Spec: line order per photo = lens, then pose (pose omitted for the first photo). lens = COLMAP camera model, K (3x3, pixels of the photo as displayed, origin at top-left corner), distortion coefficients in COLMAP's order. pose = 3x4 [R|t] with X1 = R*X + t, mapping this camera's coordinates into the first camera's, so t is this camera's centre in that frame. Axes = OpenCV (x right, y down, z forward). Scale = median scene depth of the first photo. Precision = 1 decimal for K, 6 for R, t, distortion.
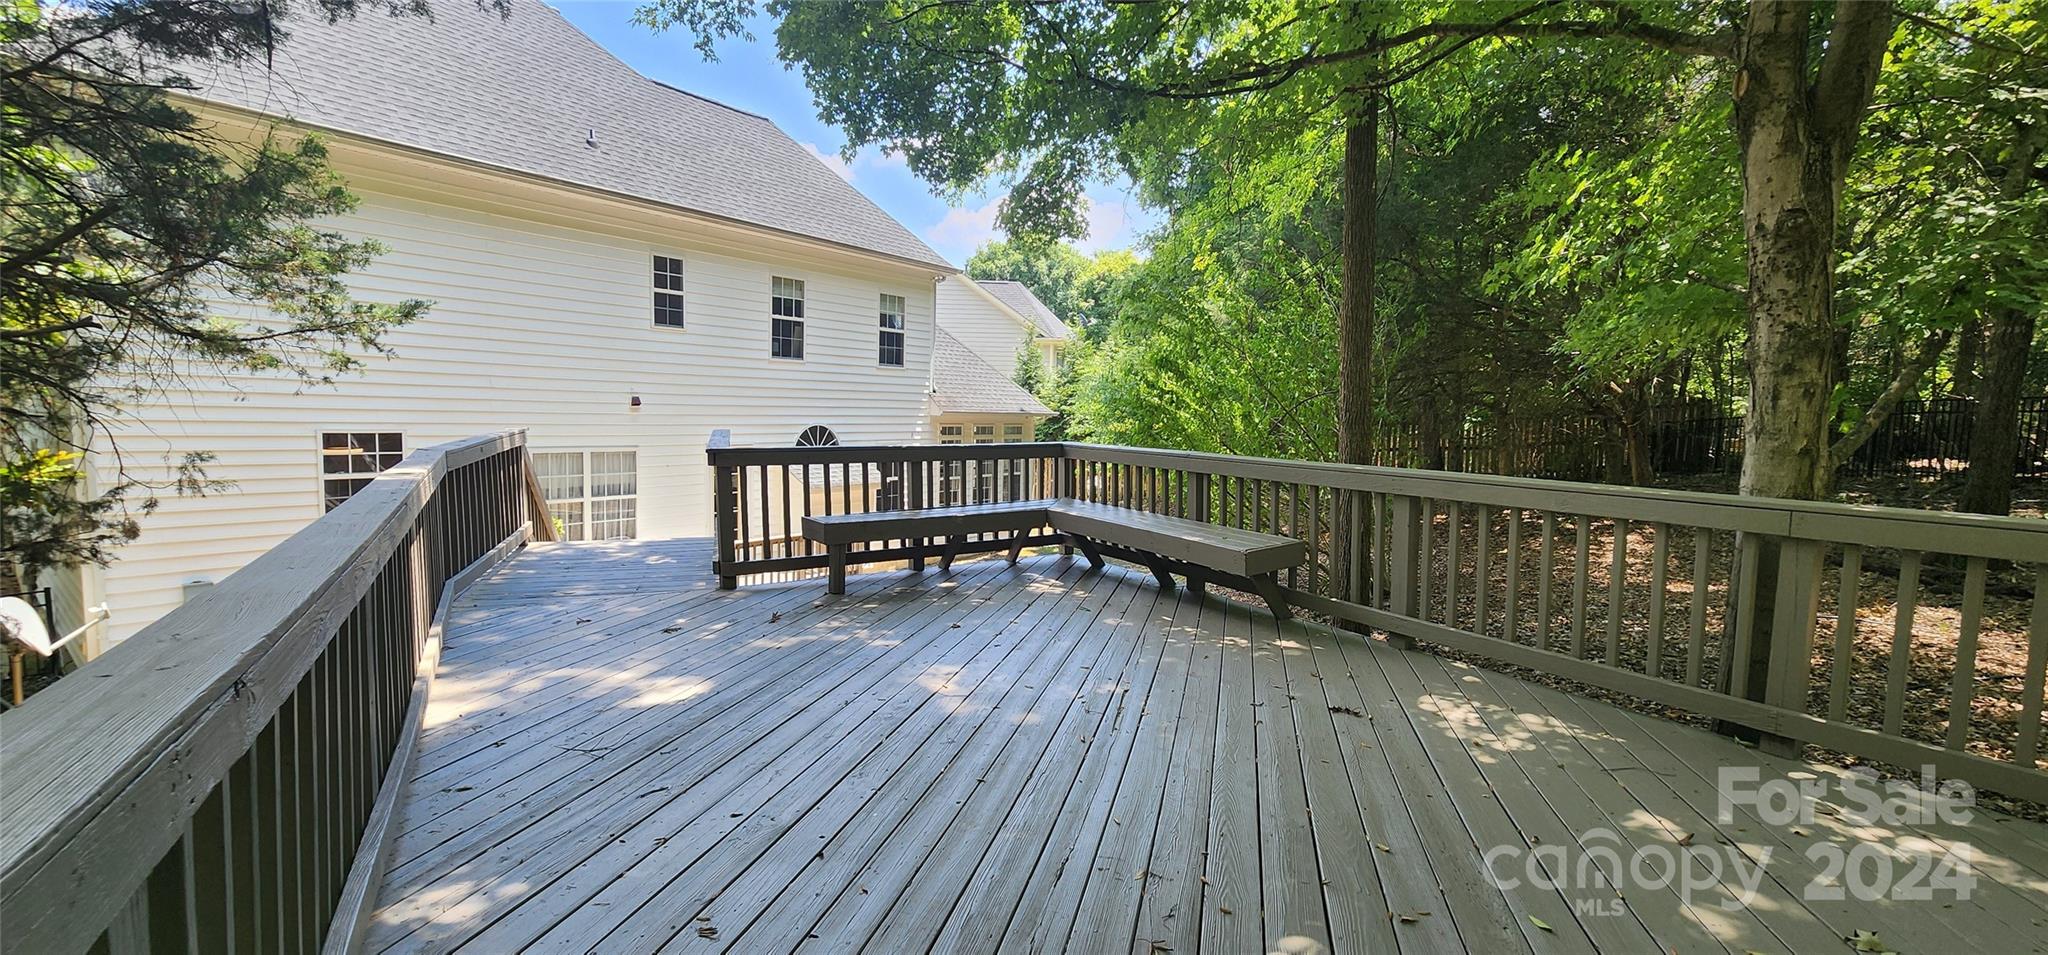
lens RADIAL K [[839.1, 0, 1024.0], [0, 839.1, 477.5], [0, 0, 1]] dist [0.011561, 0.000384]
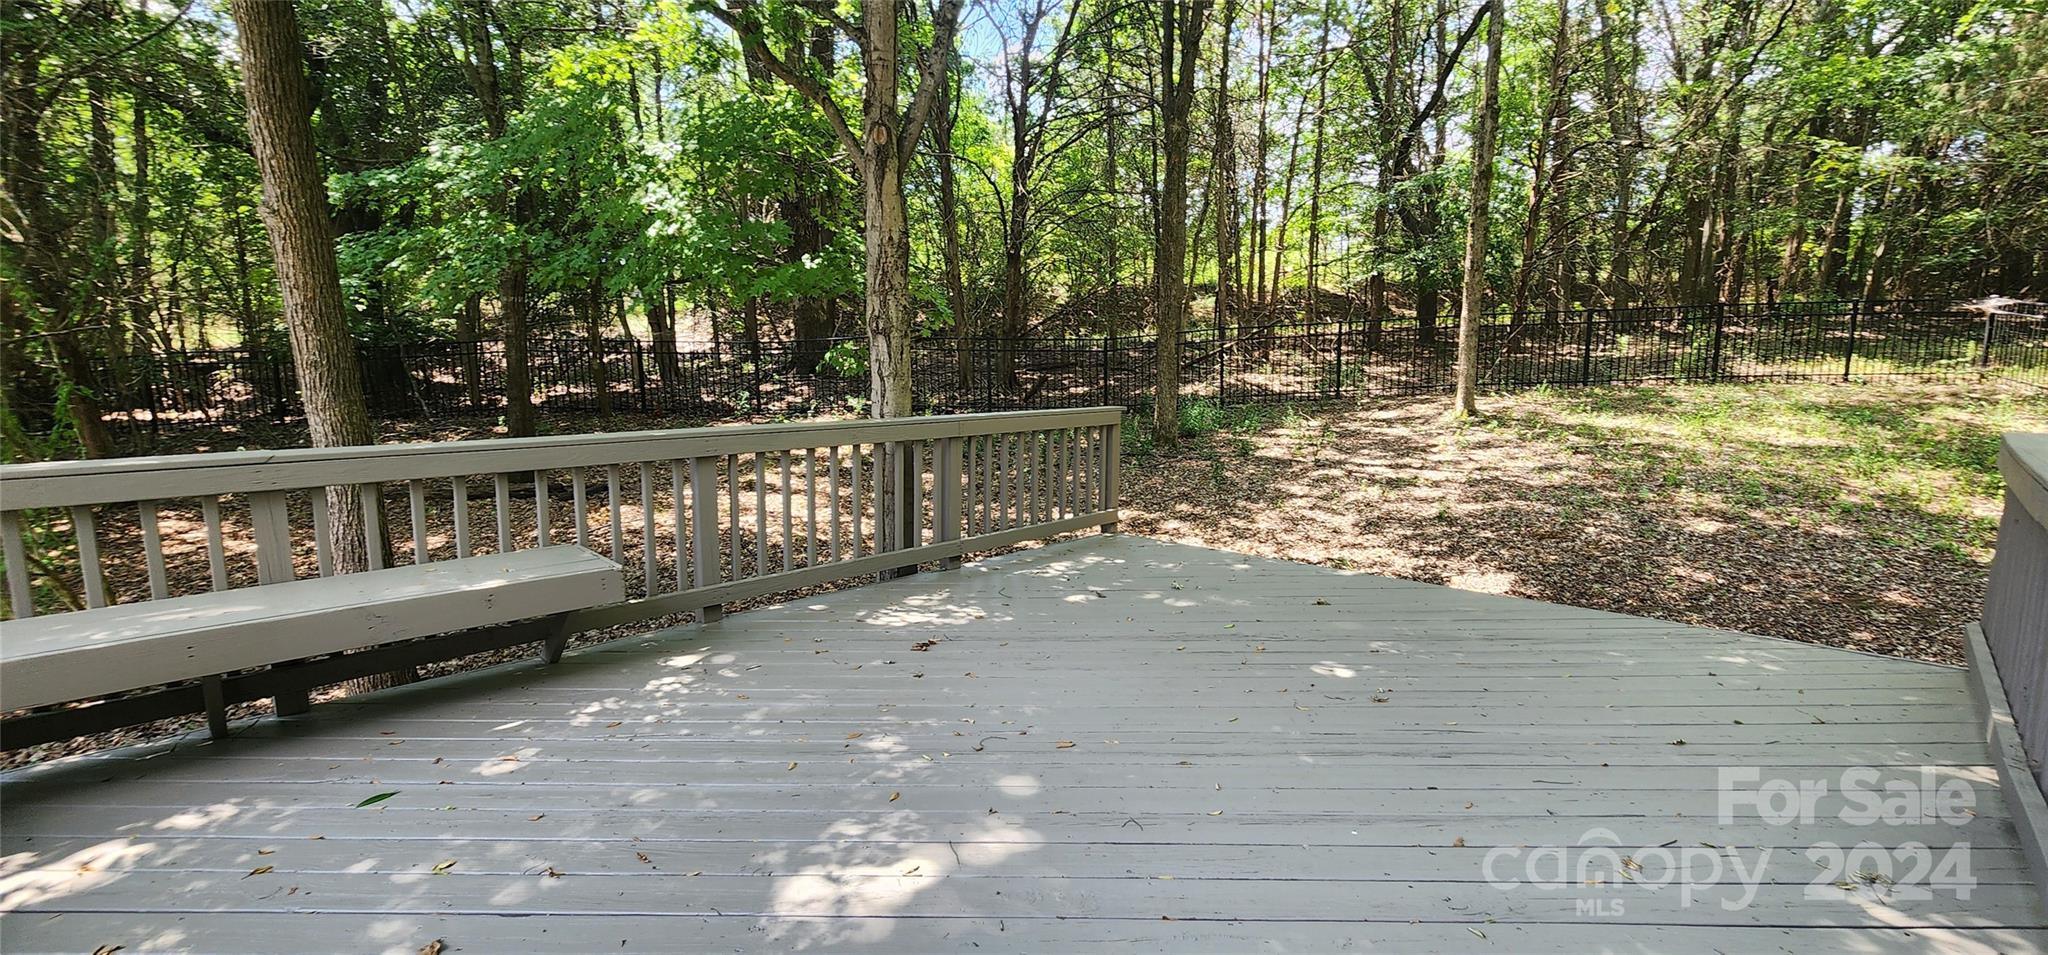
lens RADIAL K [[839.1, 0, 1024.0], [0, 839.1, 477.5], [0, 0, 1]] dist [0.011561, 0.000384]
pose [[-0.227166, -0.138697, 0.963929, -0.500352], [0.084150, 0.983309, 0.161317, -0.073190], [-0.970214, 0.117760, -0.211703, 0.835472]]
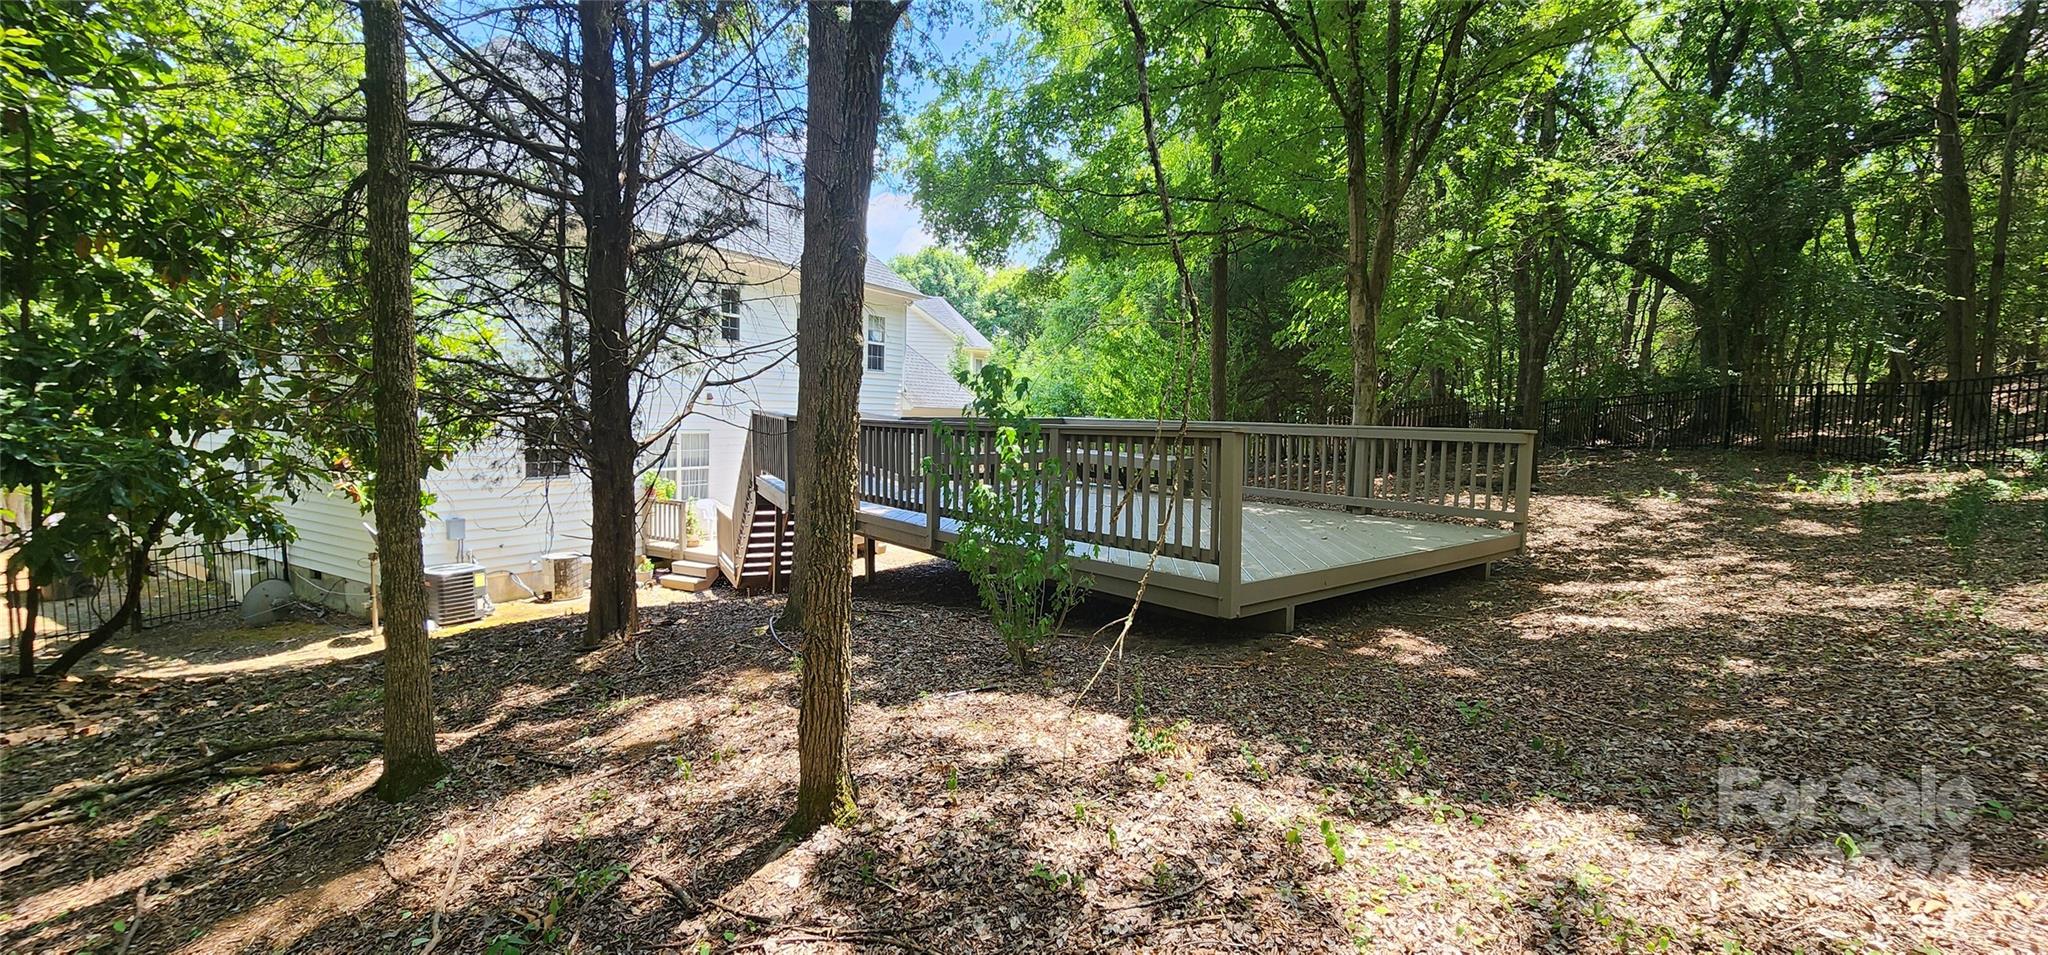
lens RADIAL K [[839.1, 0, 1024.0], [0, 839.1, 477.5], [0, 0, 1]] dist [0.011561, 0.000384]
pose [[0.989969, -0.011279, 0.140834, -0.438485], [0.011792, 0.999927, -0.002811, 0.137458], [-0.140792, 0.004443, 0.990029, -1.145985]]
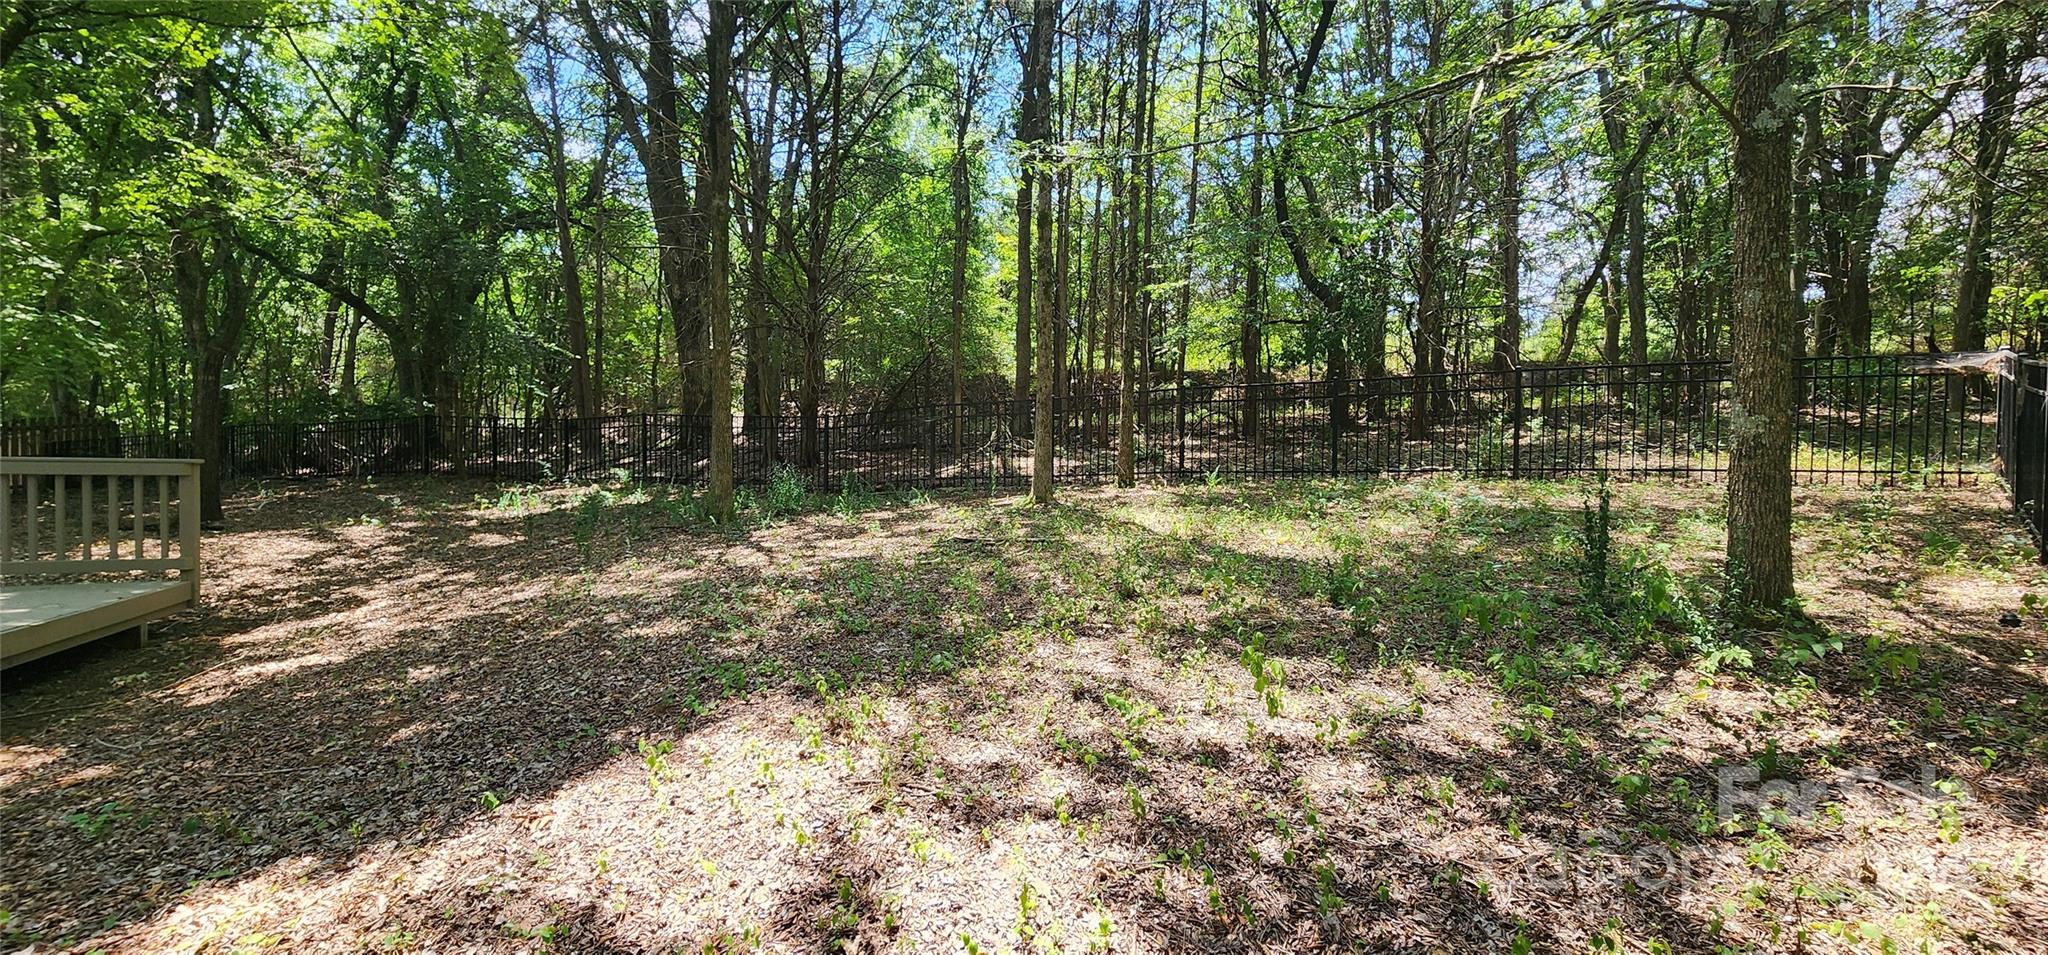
lens RADIAL K [[839.1, 0, 1024.0], [0, 839.1, 477.5], [0, 0, 1]] dist [0.011561, 0.000384]
pose [[0.160542, -0.037269, 0.986325, -0.405532], [0.069802, 0.997214, 0.026319, 0.140439], [-0.984558, 0.064622, 0.162696, -1.223482]]
